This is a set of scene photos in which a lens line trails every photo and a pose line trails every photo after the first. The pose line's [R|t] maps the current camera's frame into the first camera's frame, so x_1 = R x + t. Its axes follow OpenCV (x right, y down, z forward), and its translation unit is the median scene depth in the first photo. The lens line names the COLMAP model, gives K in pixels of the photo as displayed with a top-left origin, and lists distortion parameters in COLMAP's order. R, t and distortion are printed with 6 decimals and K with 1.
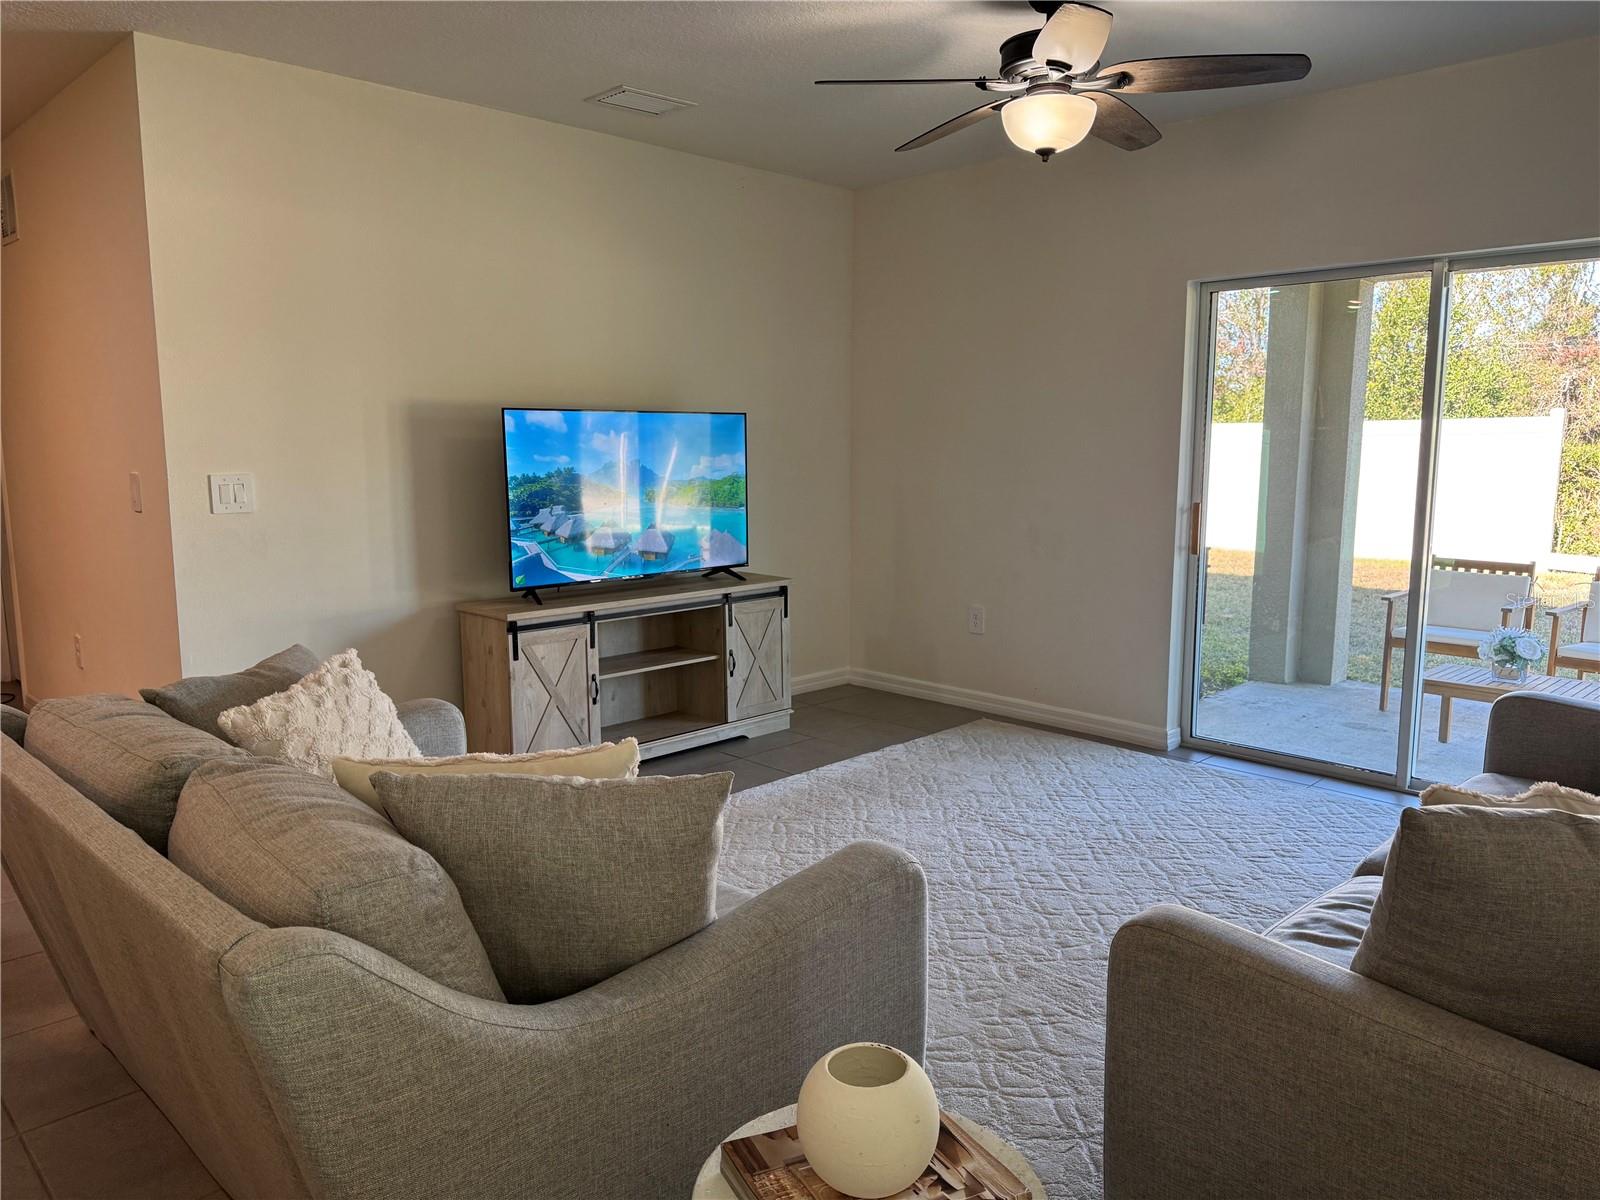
lens RADIAL K [[1123.3, 0, 788.4], [0, 1123.3, 599.0], [0, 0, 1]] dist [0.130795, -0.188994]
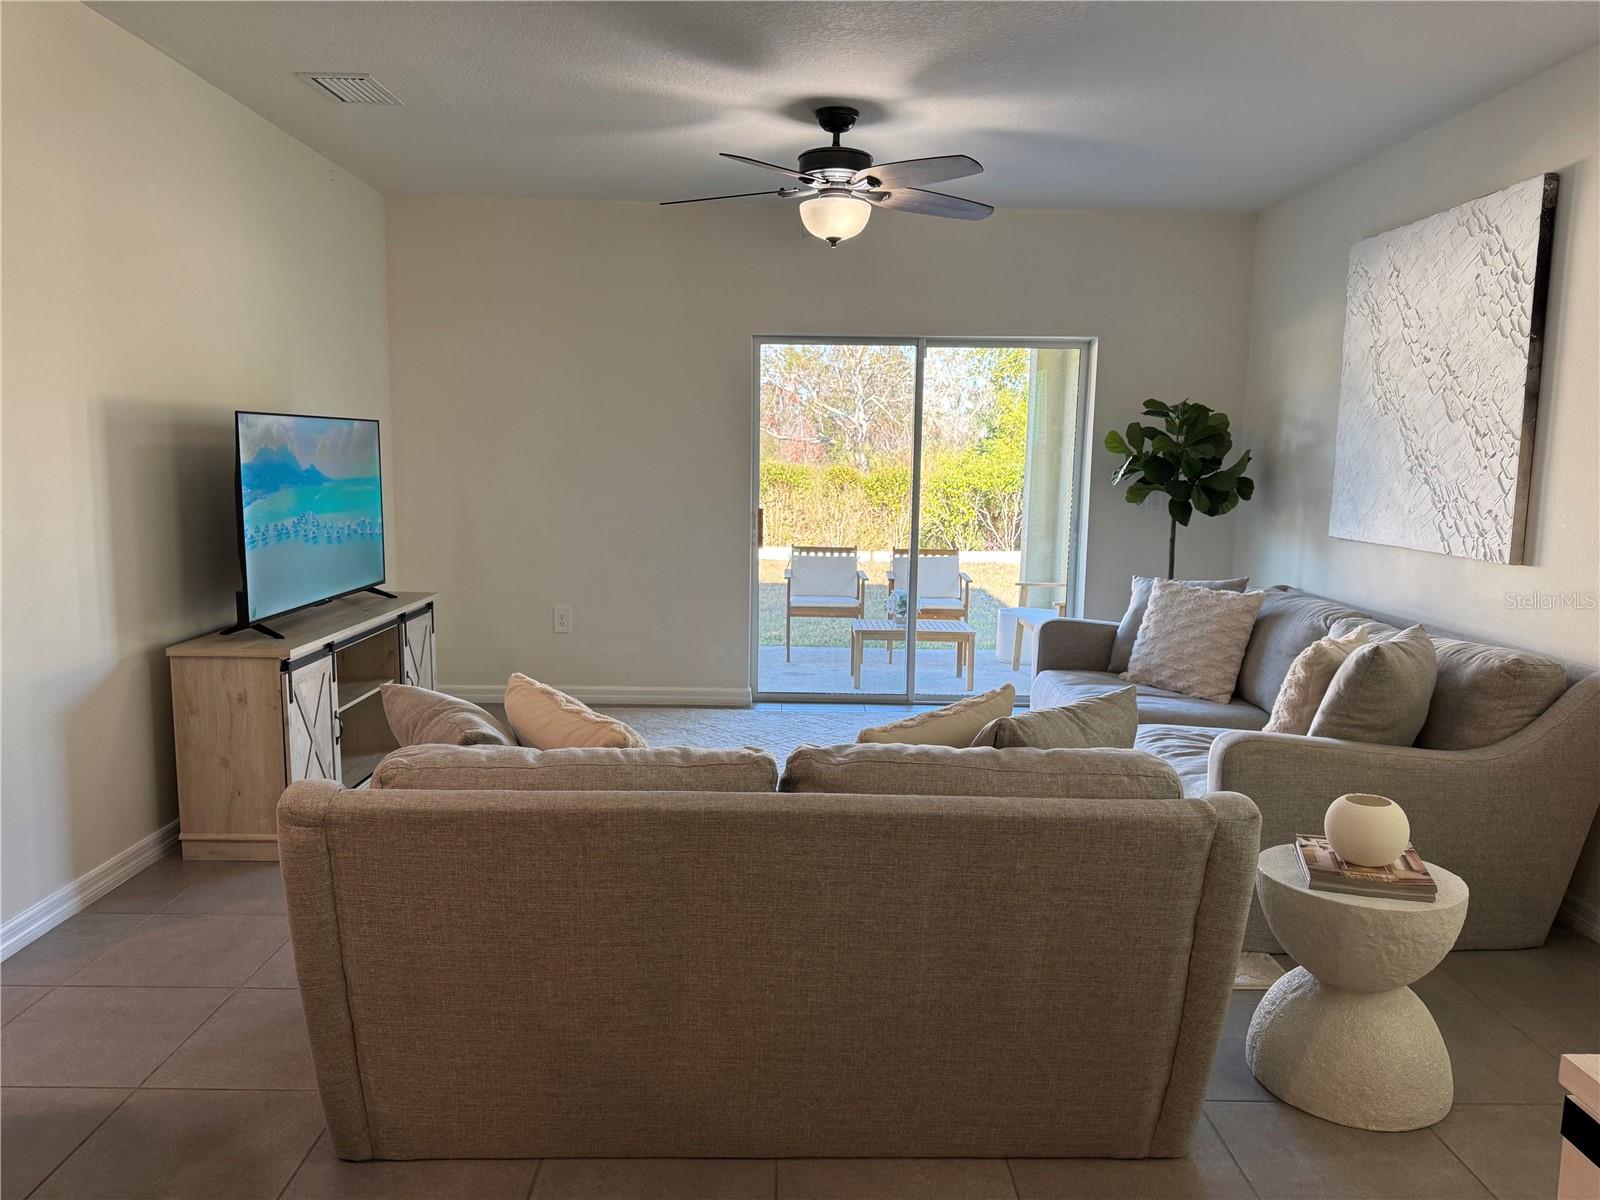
lens RADIAL K [[1128.5, 0, 783.4], [0, 1128.5, 590.9], [0, 0, 1]] dist [0.060110, -0.065411]
pose [[0.701950, -0.076012, 0.708158, -0.579246], [0.087445, 0.995964, 0.020225, -0.015927], [-0.706837, 0.047728, 0.705764, 0.110750]]
